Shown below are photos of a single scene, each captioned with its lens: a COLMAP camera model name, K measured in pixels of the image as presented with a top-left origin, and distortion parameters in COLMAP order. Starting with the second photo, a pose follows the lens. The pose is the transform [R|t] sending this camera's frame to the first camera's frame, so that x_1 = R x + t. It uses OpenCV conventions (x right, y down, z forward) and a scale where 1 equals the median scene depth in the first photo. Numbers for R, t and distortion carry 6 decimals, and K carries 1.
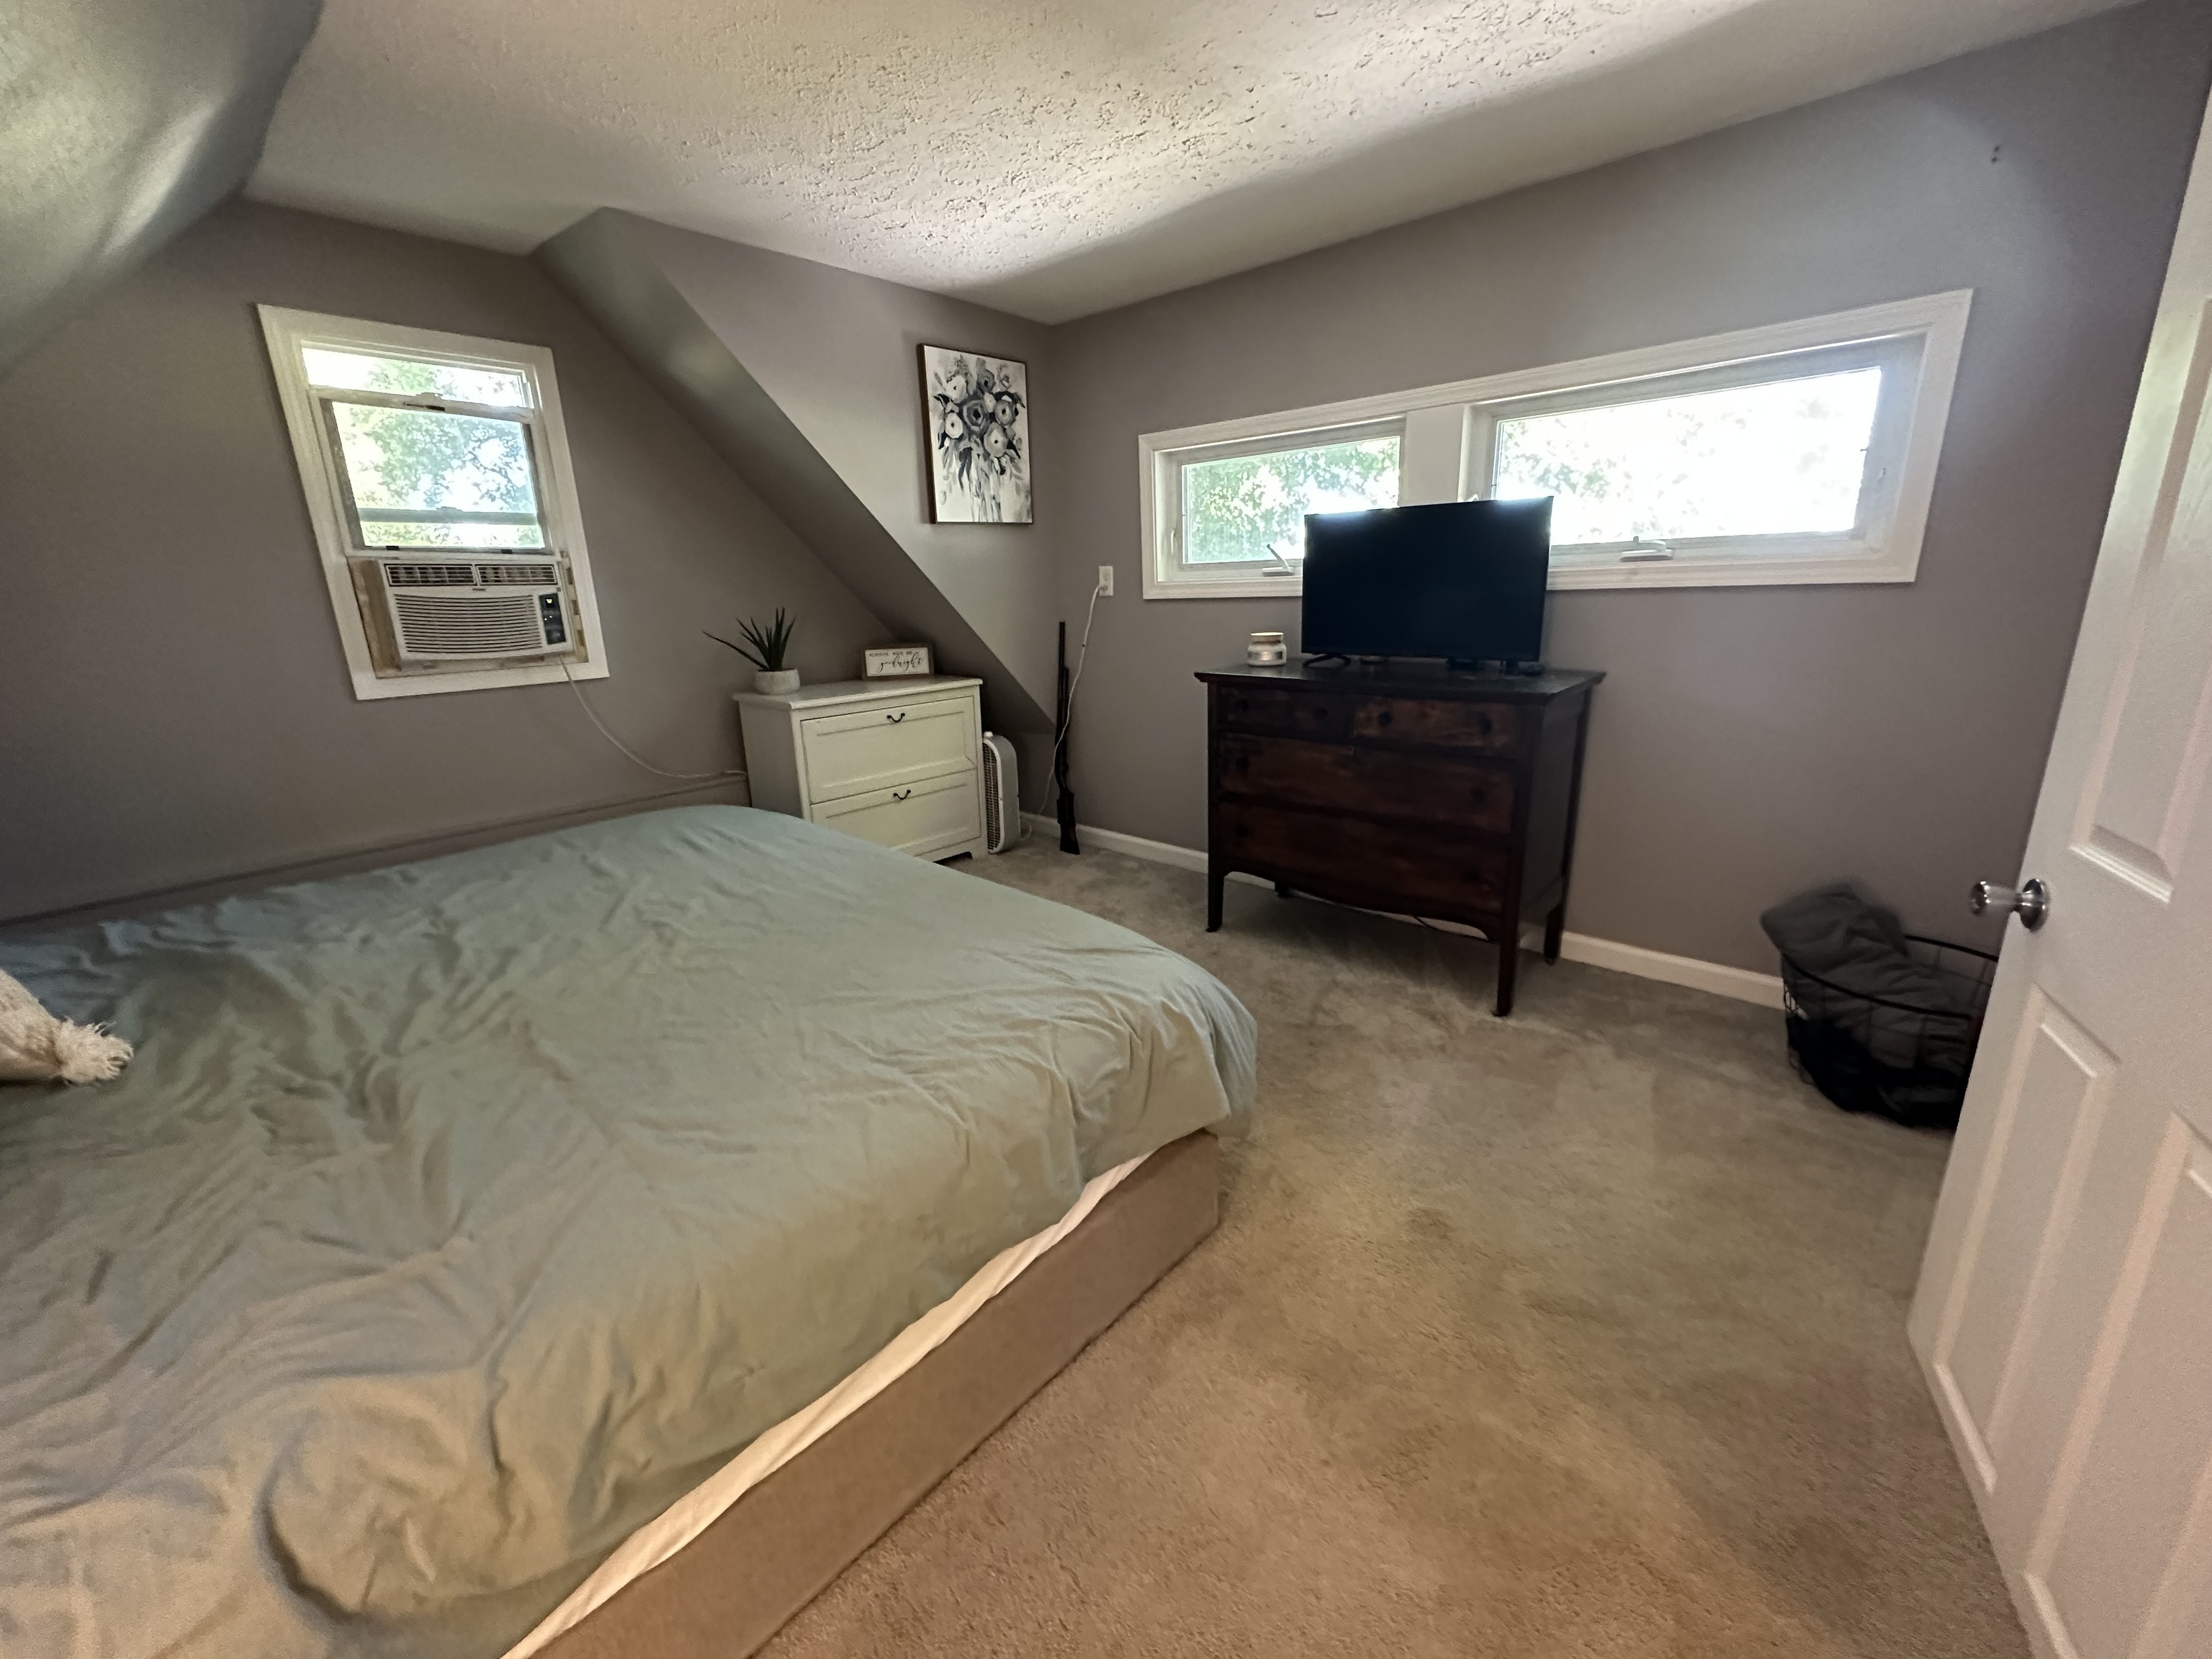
lens RADIAL K [[879.6, 0, 1106.4], [0, 879.6, 819.3], [0, 0, 1]] dist [-0.001714, -0.000454]
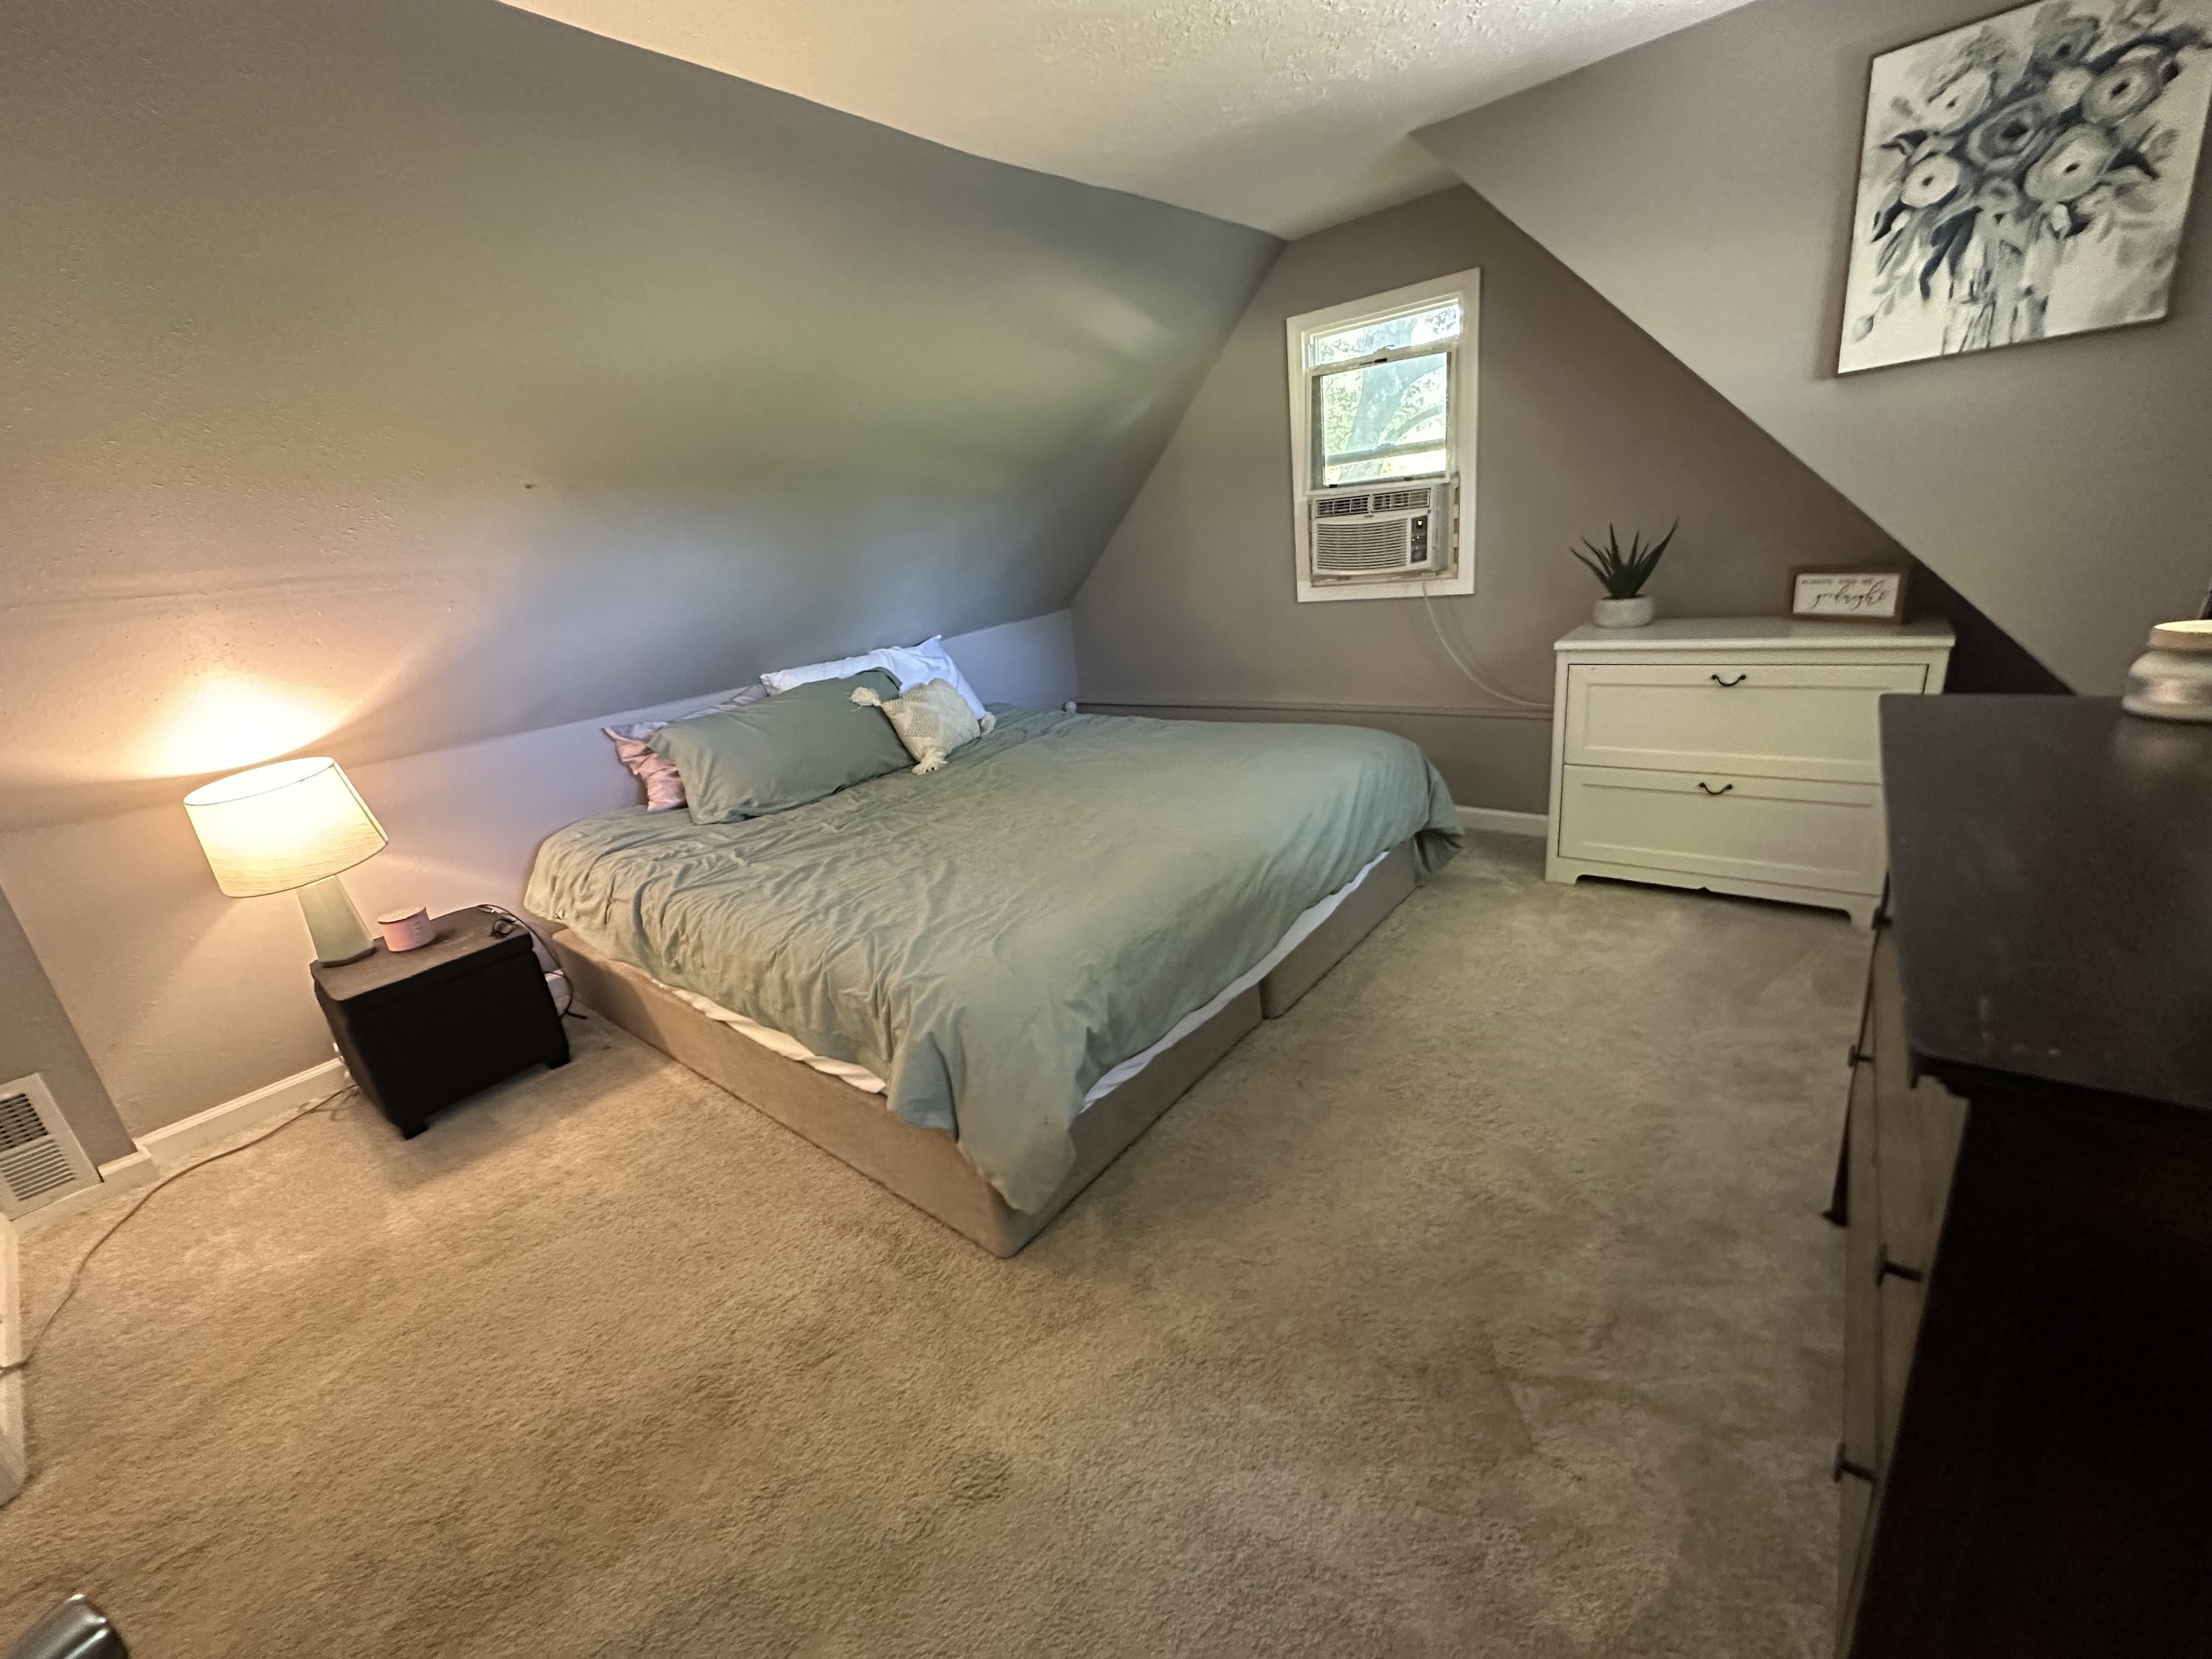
lens RADIAL K [[879.6, 0, 1109.7], [0, 879.6, 821.5], [0, 0, 1]] dist [-0.001714, -0.000454]
pose [[0.058247, 0.324634, -0.944045, 0.482011], [-0.159732, 0.936498, 0.312183, -0.168442], [0.985441, 0.132610, 0.106403, 0.512792]]
